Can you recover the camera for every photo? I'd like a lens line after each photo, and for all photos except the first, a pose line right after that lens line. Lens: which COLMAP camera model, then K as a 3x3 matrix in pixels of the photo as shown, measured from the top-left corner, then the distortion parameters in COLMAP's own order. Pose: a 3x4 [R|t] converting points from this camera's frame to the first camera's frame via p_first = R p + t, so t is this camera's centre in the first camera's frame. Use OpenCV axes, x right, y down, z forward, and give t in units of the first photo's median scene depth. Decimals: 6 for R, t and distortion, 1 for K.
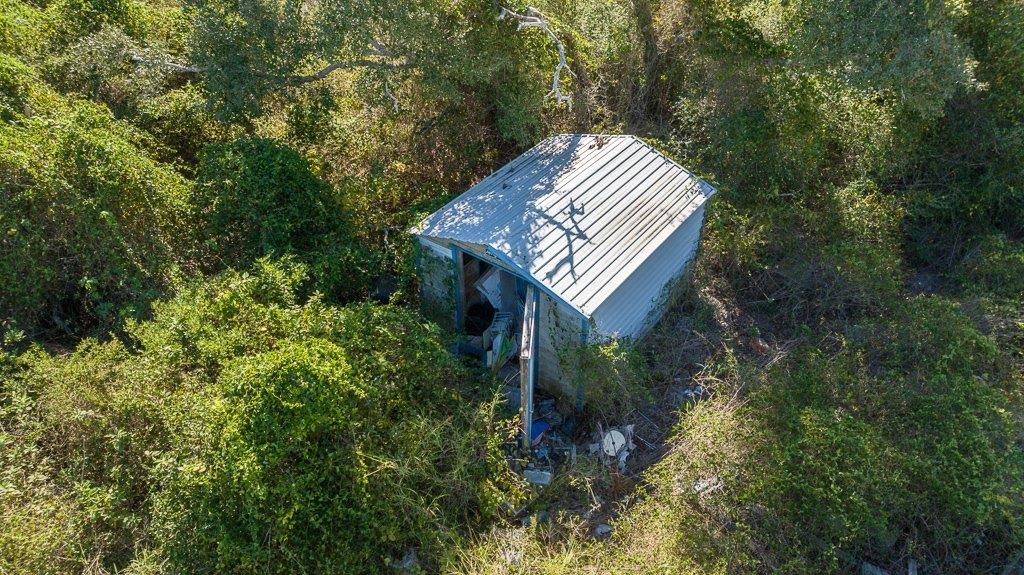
lens RADIAL K [[720.5, 0, 514.5], [0, 720.5, 289.3], [0, 0, 1]] dist [-0.016333, 0.004516]
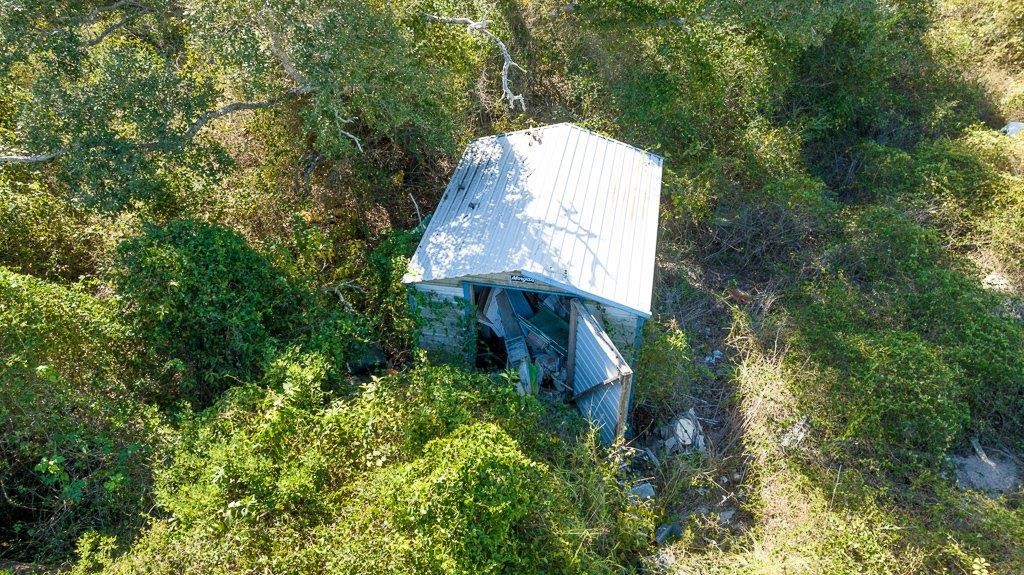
lens RADIAL K [[756.3, 0, 497.0], [0, 756.3, 284.8], [0, 0, 1]] dist [-0.015934, -0.000912]
pose [[0.907367, -0.276218, 0.316841, -0.330494], [0.278522, 0.959639, 0.038971, -0.079206], [-0.314817, 0.052886, 0.947678, 0.094470]]
